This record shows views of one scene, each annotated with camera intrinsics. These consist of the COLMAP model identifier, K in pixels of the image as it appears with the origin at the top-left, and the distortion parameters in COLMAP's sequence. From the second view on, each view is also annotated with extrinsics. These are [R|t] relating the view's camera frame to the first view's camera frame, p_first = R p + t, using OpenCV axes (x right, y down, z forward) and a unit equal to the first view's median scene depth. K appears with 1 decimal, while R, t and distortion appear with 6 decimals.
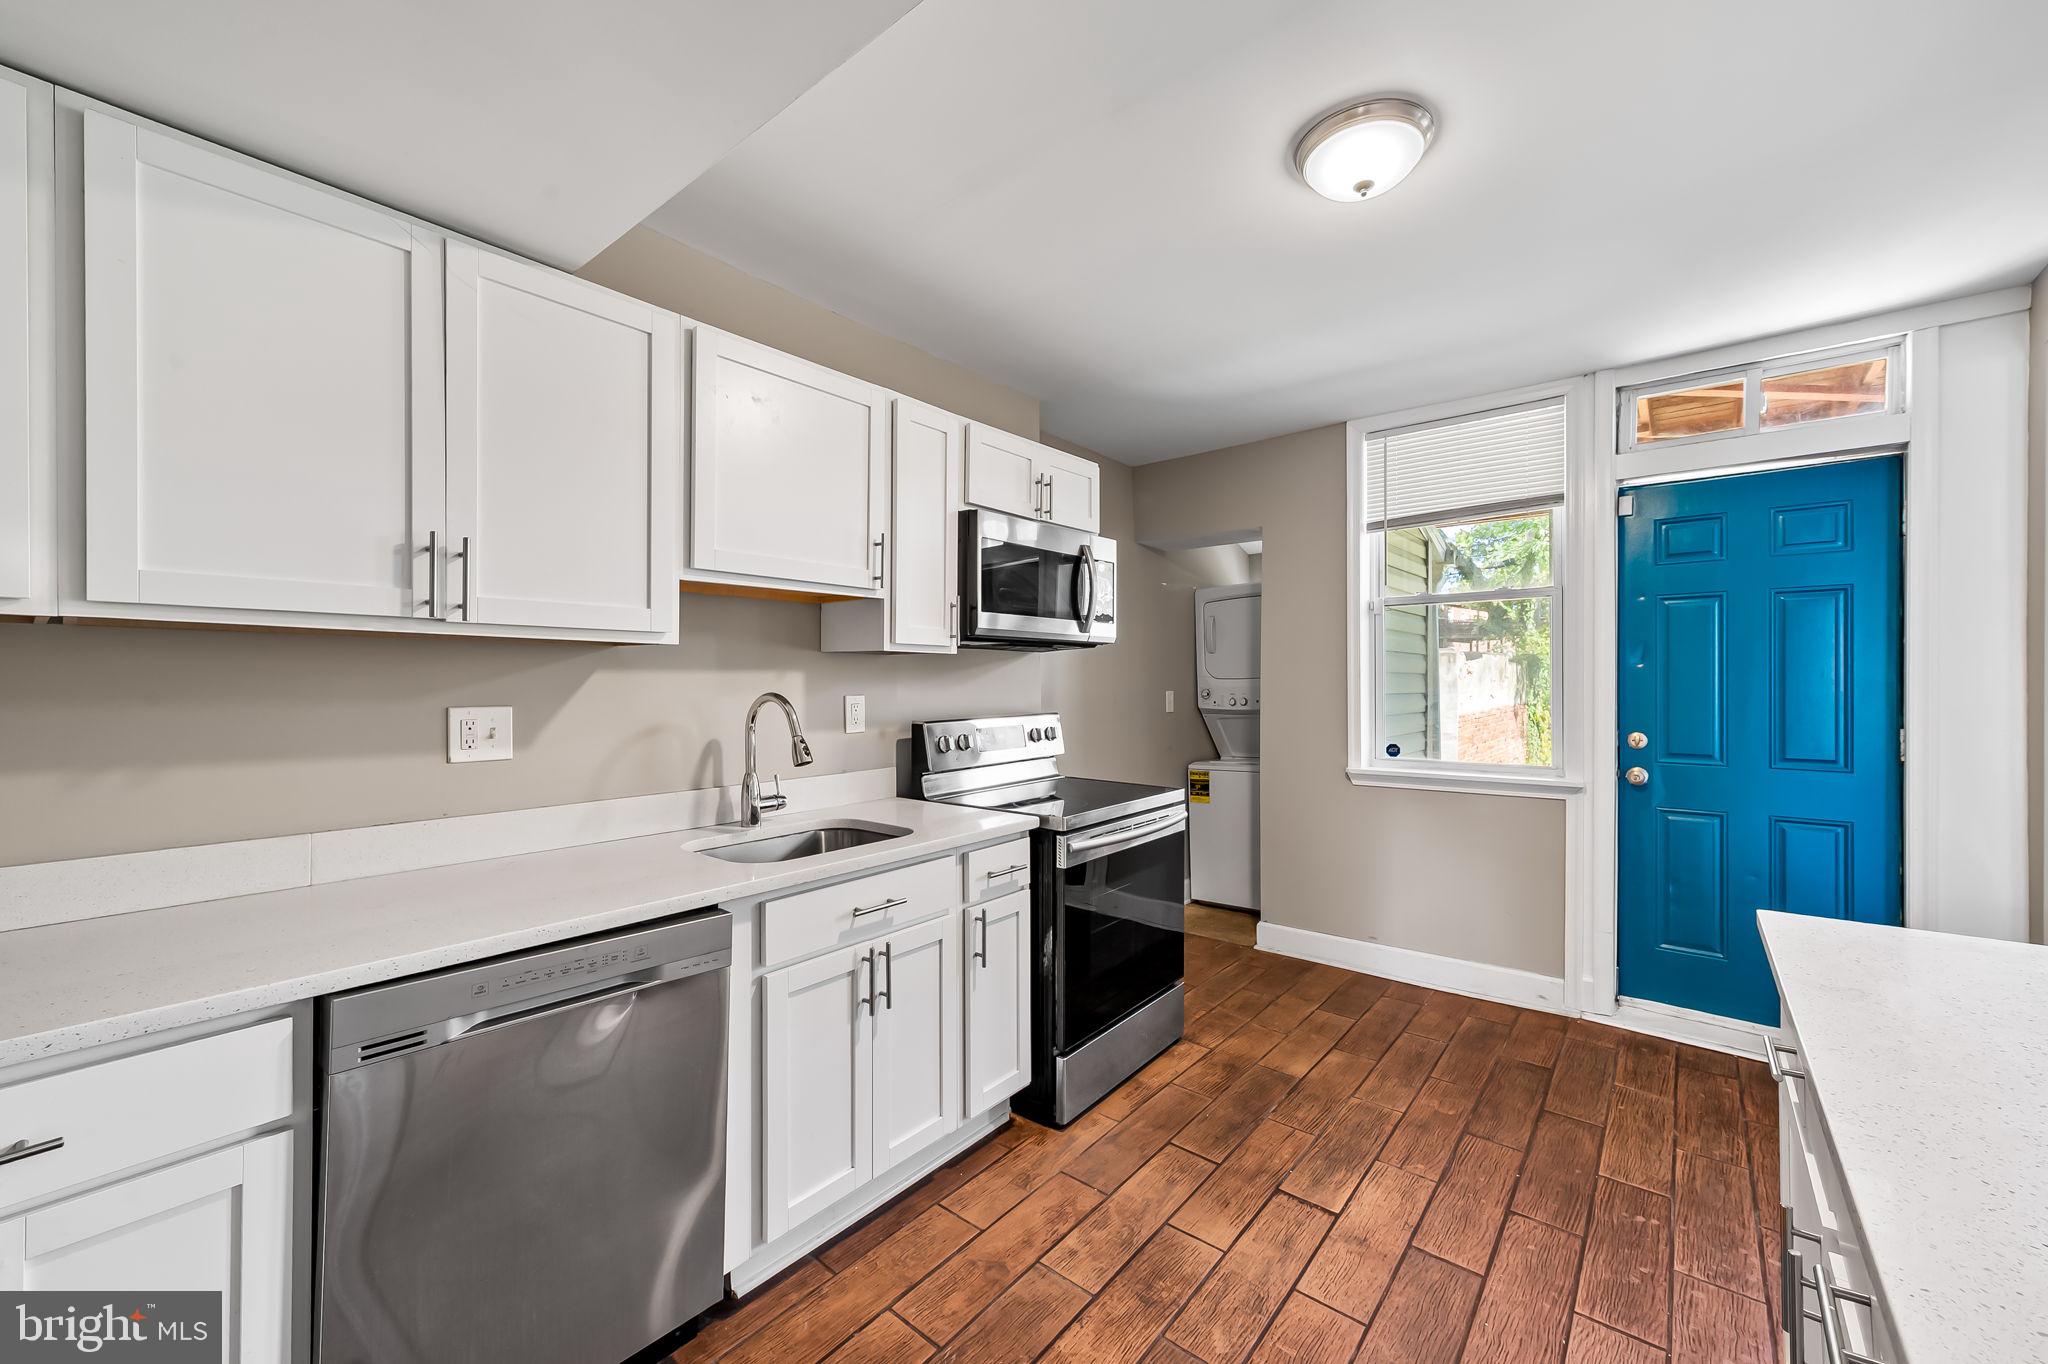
lens RADIAL K [[807.5, 0, 1025.2], [0, 807.5, 673.5], [0, 0, 1]] dist [0.002455, 0.000142]
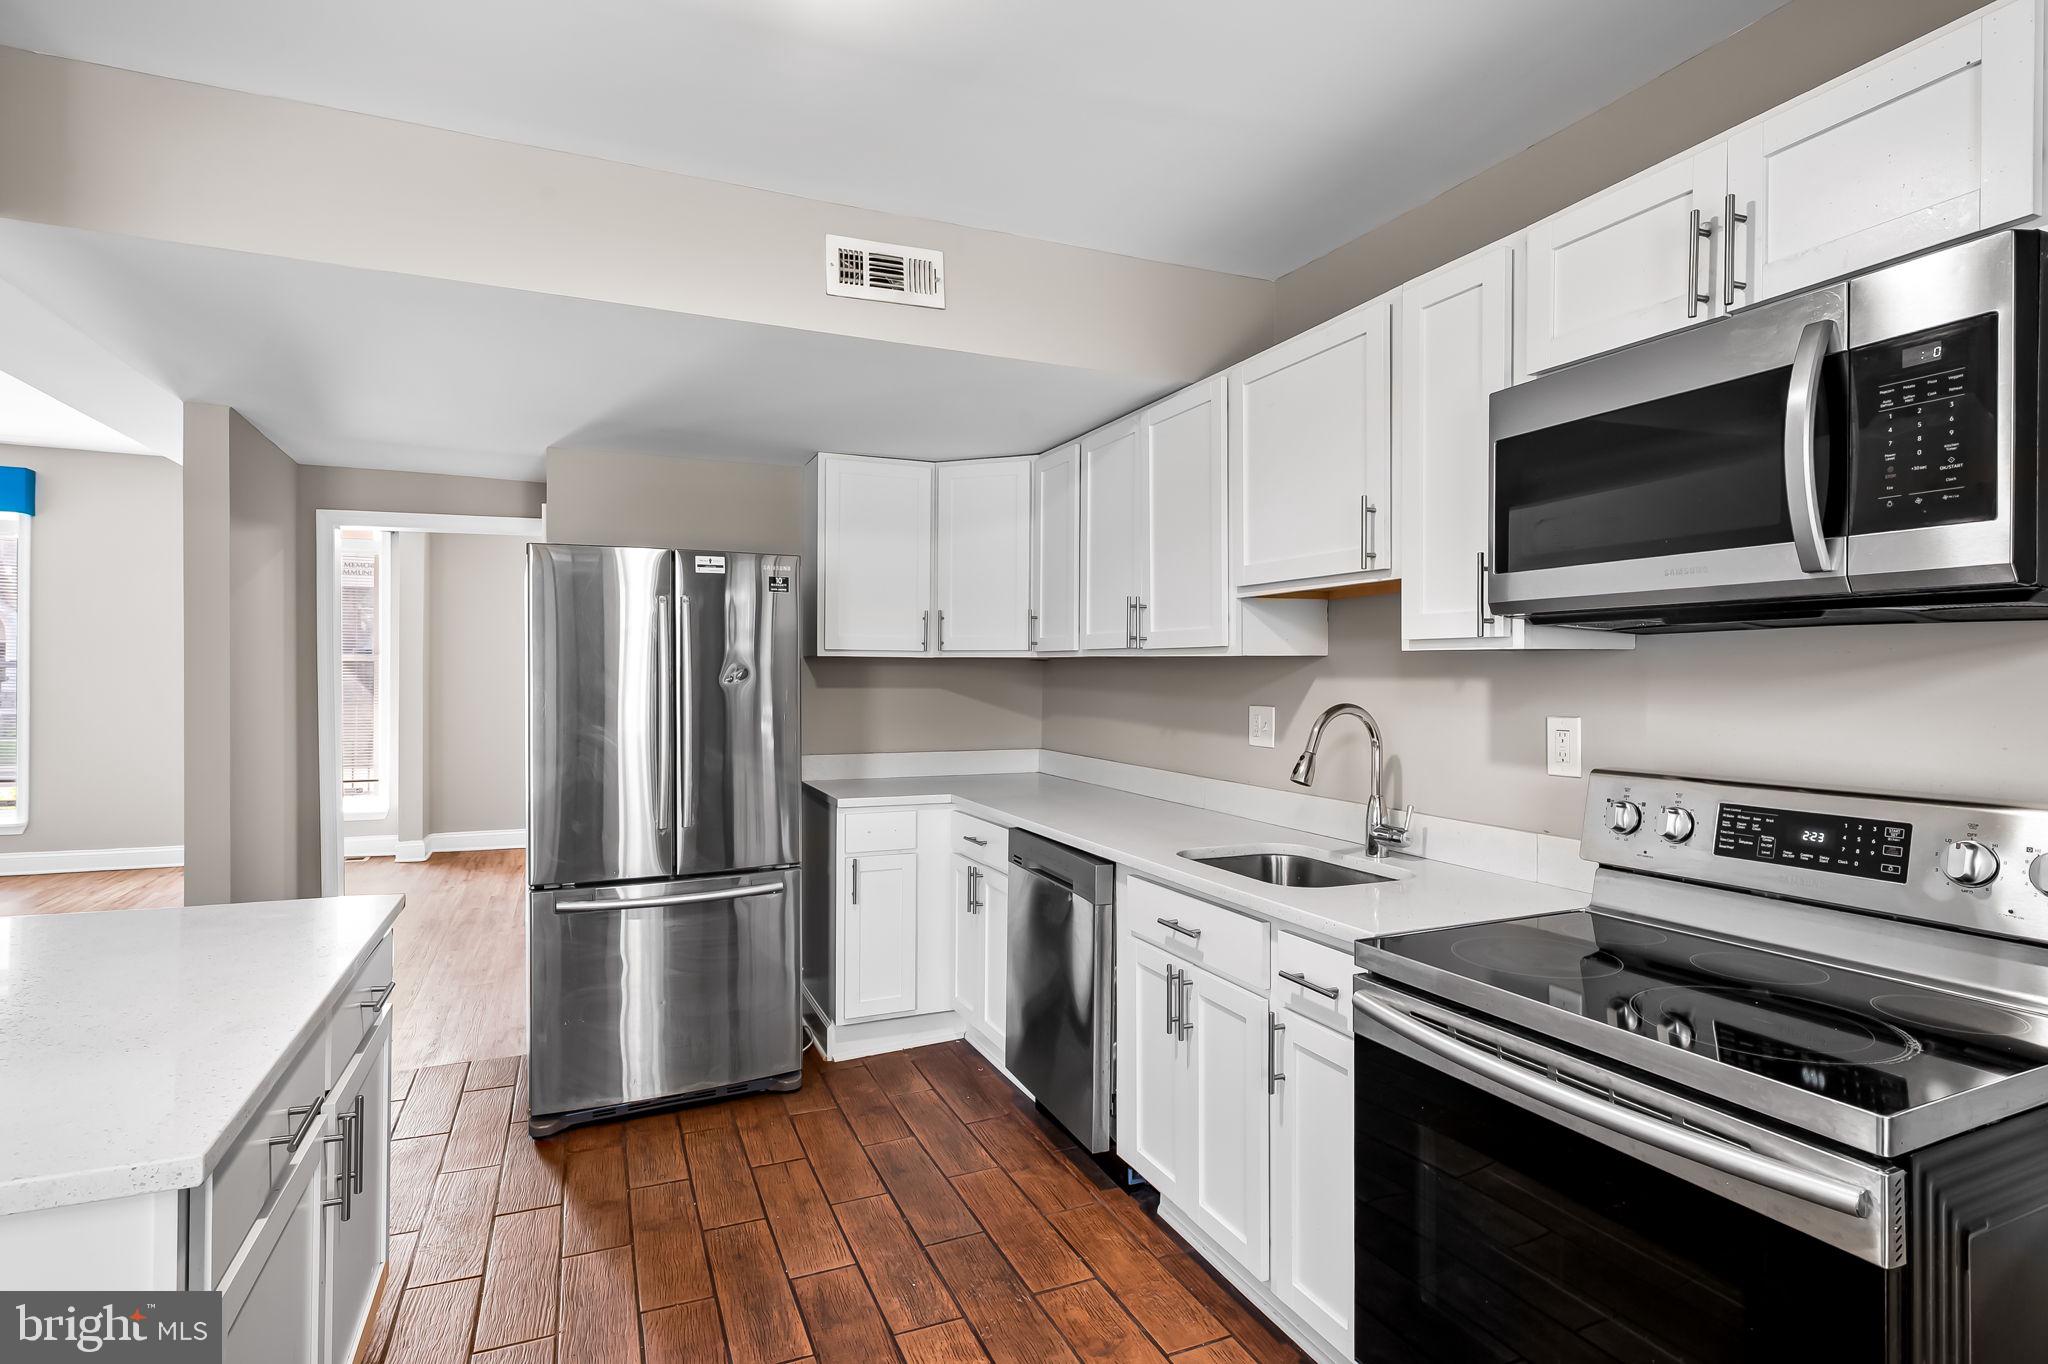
lens RADIAL K [[1008.1, 0, 1024.1], [0, 1008.1, 677.1], [0, 0, 1]] dist [0.001980, 0.000178]
pose [[-0.453794, -0.002788, -0.891102, 0.966545], [-0.003107, 0.999994, -0.001546, -0.002866], [0.891101, 0.002066, -0.453800, 1.381603]]
